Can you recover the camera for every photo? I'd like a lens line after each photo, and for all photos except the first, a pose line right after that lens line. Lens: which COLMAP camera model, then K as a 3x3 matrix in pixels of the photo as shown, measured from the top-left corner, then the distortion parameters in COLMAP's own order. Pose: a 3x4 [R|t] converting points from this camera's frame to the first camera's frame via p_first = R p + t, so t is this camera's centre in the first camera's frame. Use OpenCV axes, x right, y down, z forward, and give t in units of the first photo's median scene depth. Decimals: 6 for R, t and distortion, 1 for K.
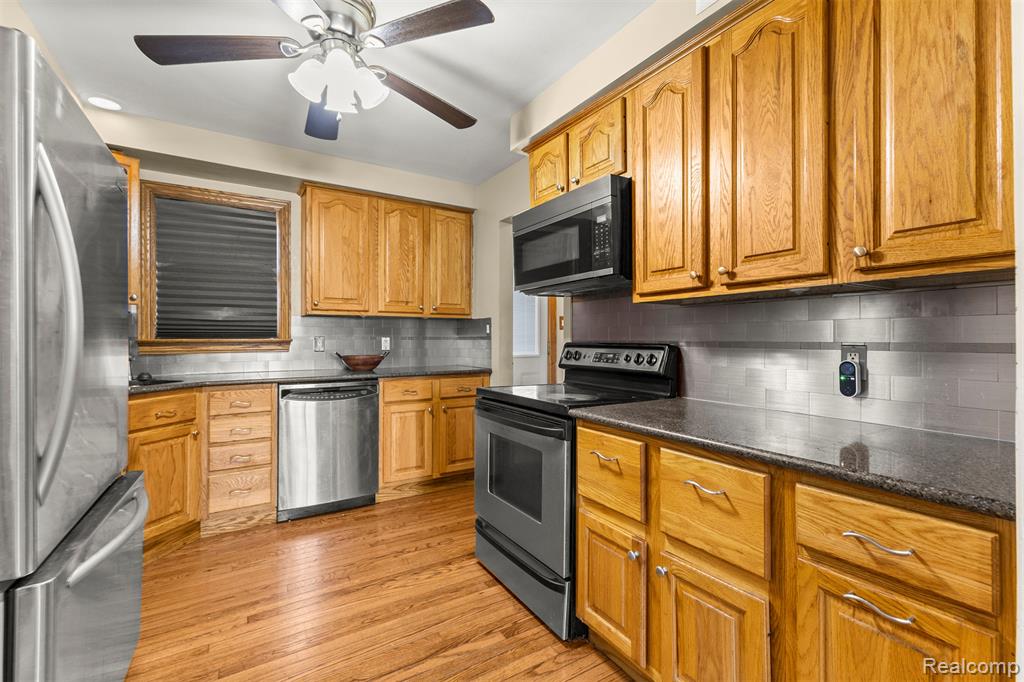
lens RADIAL K [[445.6, 0, 511.4], [0, 445.6, 336.8], [0, 0, 1]] dist [0.011242, -0.000214]
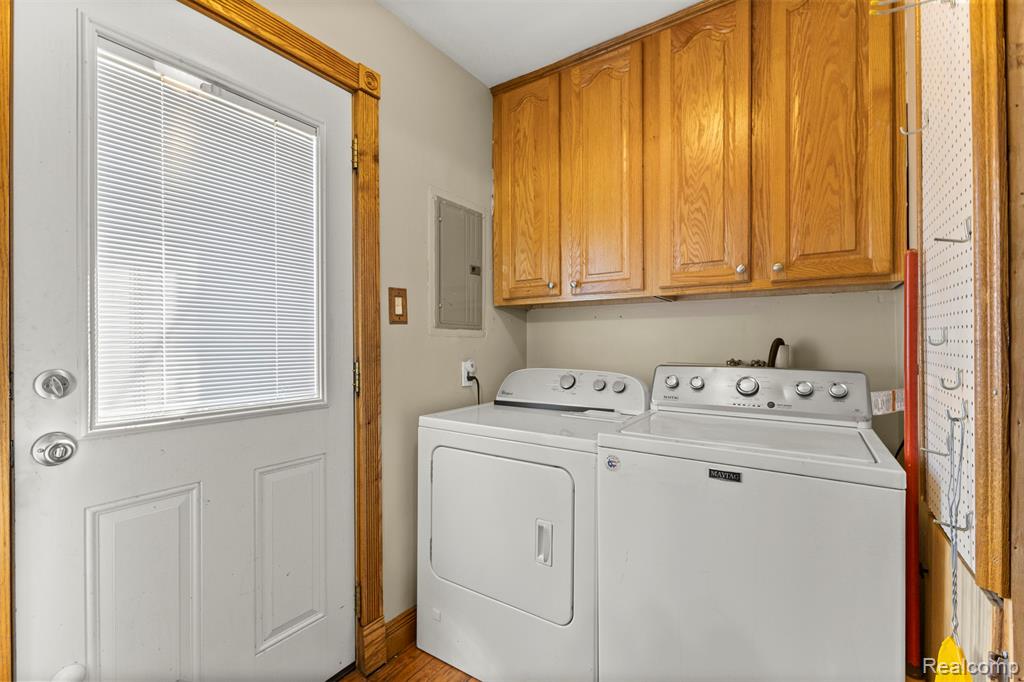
lens RADIAL K [[442.8, 0, 512.0], [0, 442.8, 341.0], [0, 0, 1]] dist [0.010908, -0.000612]
pose [[0.917679, -0.003842, 0.397305, 0.098248], [0.004564, 0.999989, -0.000870, -0.005096], [-0.397297, 0.002612, 0.917686, 1.088101]]
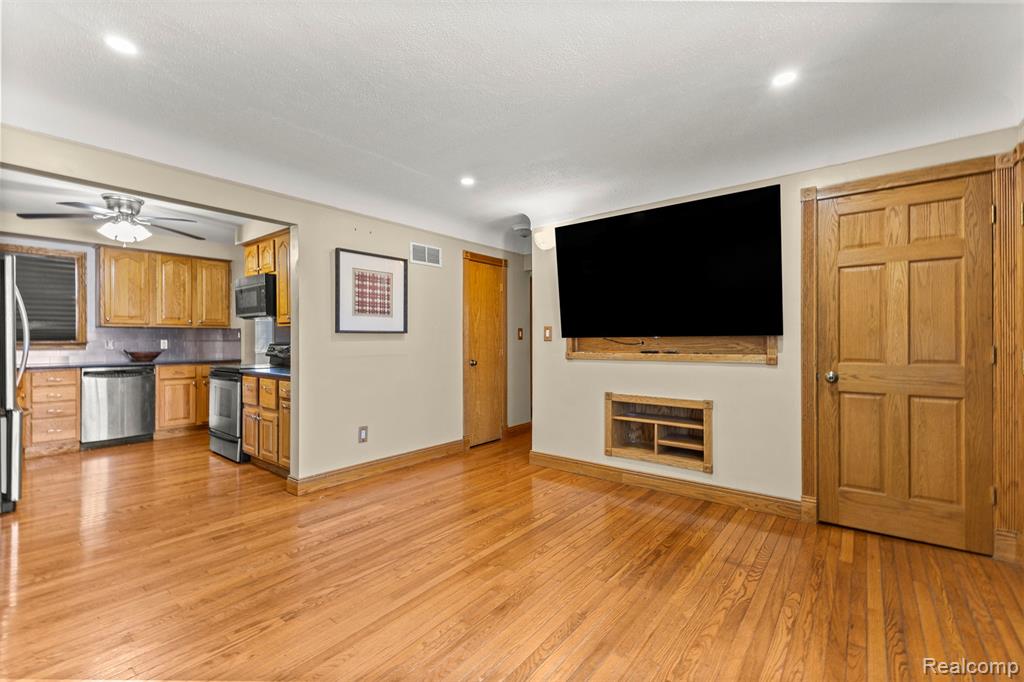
lens RADIAL K [[442.8, 0, 512.0], [0, 442.8, 341.0], [0, 0, 1]] dist [0.010908, -0.000612]
pose [[0.943145, -0.000678, 0.332379, 0.459937], [-0.000980, 0.999988, 0.004819, -0.006496], [-0.332379, -0.004871, 0.943133, -1.150960]]
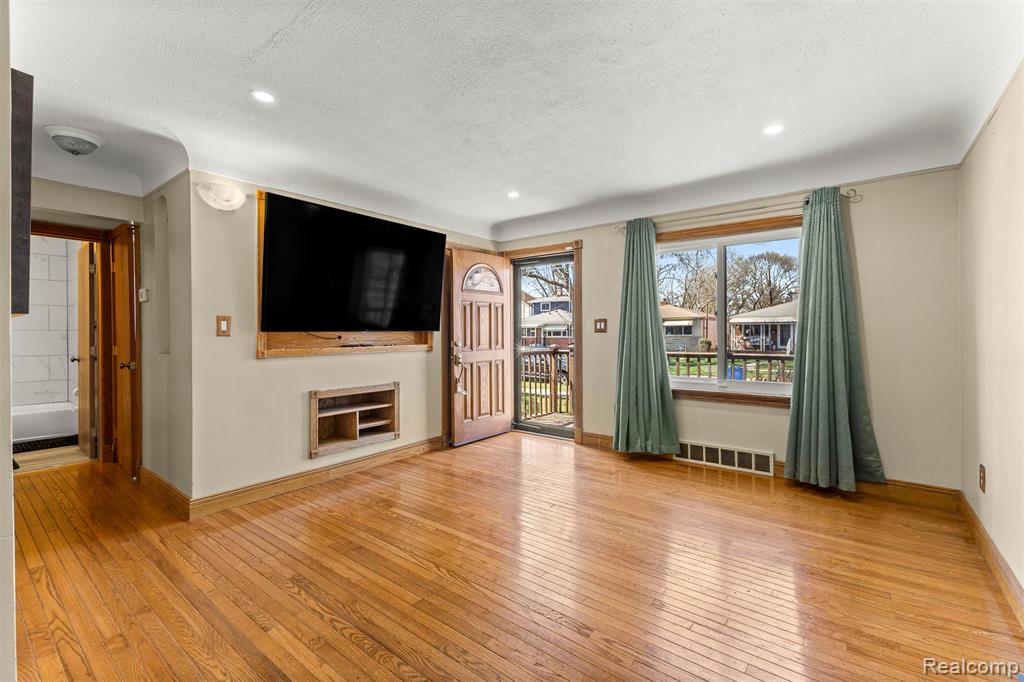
lens RADIAL K [[441.0, 0, 515.1], [0, 441.0, 334.6], [0, 0, 1]] dist [0.013806, -0.000033]
pose [[-0.346416, 0.002674, 0.938077, -0.202976], [0.000434, 0.999996, -0.002691, 0.000473], [-0.938081, -0.000525, -0.346416, -0.064635]]
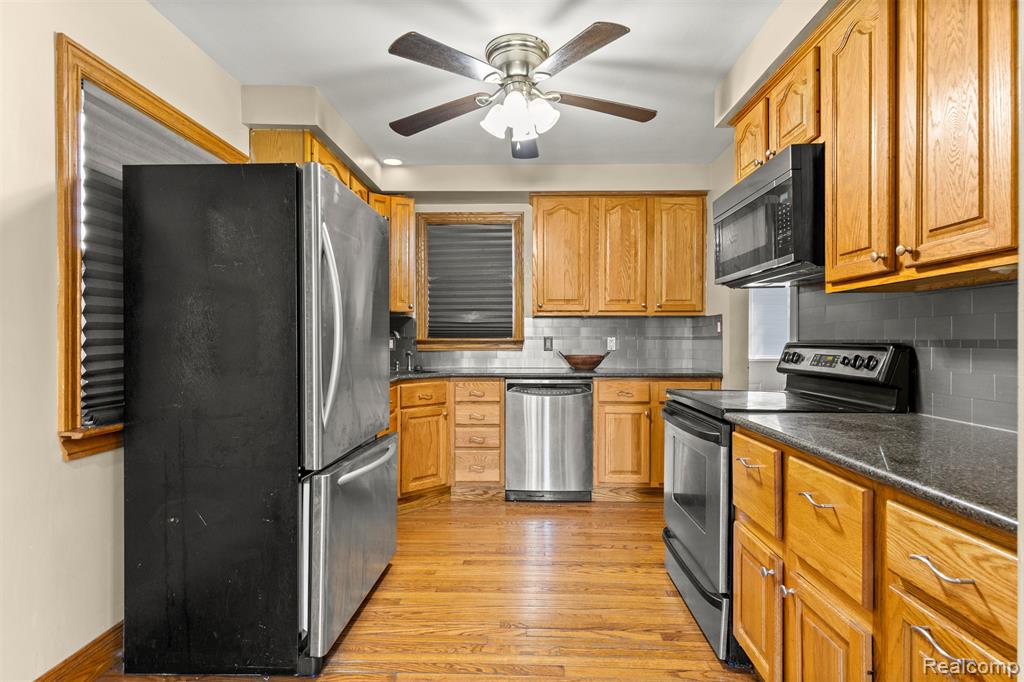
lens RADIAL K [[521.3, 0, 512.0], [0, 521.3, 341.0], [0, 0, 1]] dist [0.012089, -0.000447]
pose [[0.835098, 0.001831, -0.550099, 0.220871], [0.000977, 0.999988, 0.004811, 0.005264], [0.550101, -0.004555, 0.835086, -0.092996]]
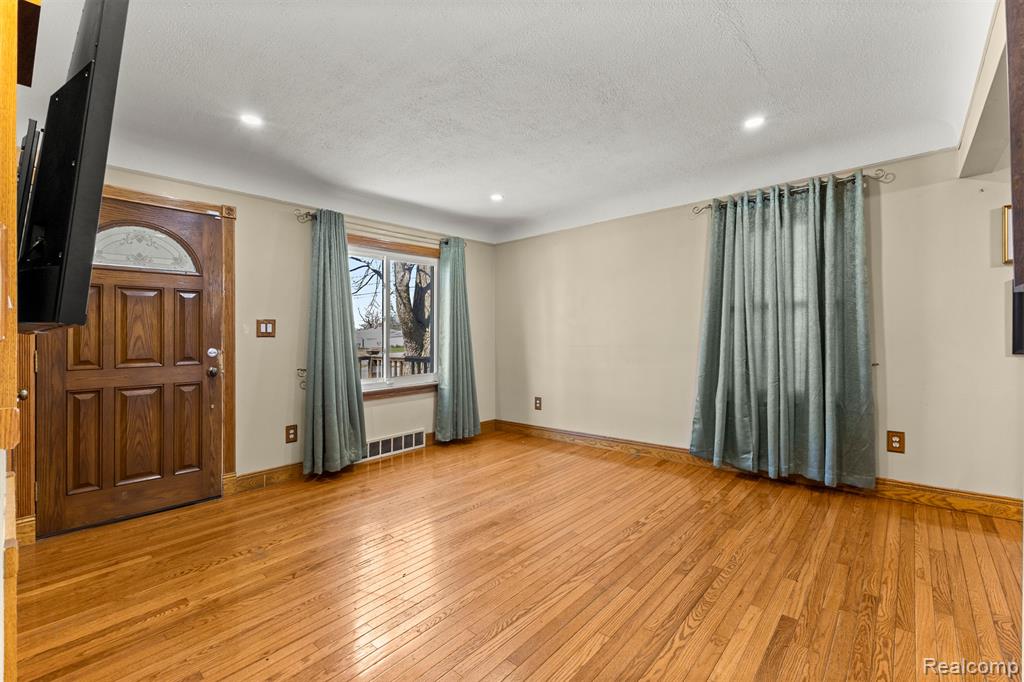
lens RADIAL K [[442.8, 0, 512.0], [0, 442.8, 341.0], [0, 0, 1]] dist [0.010908, -0.000612]
pose [[-0.959430, 0.026242, -0.280724, 0.902944], [0.024466, 0.999652, 0.009828, 0.004122], [0.280884, 0.002561, -0.959738, 0.483908]]
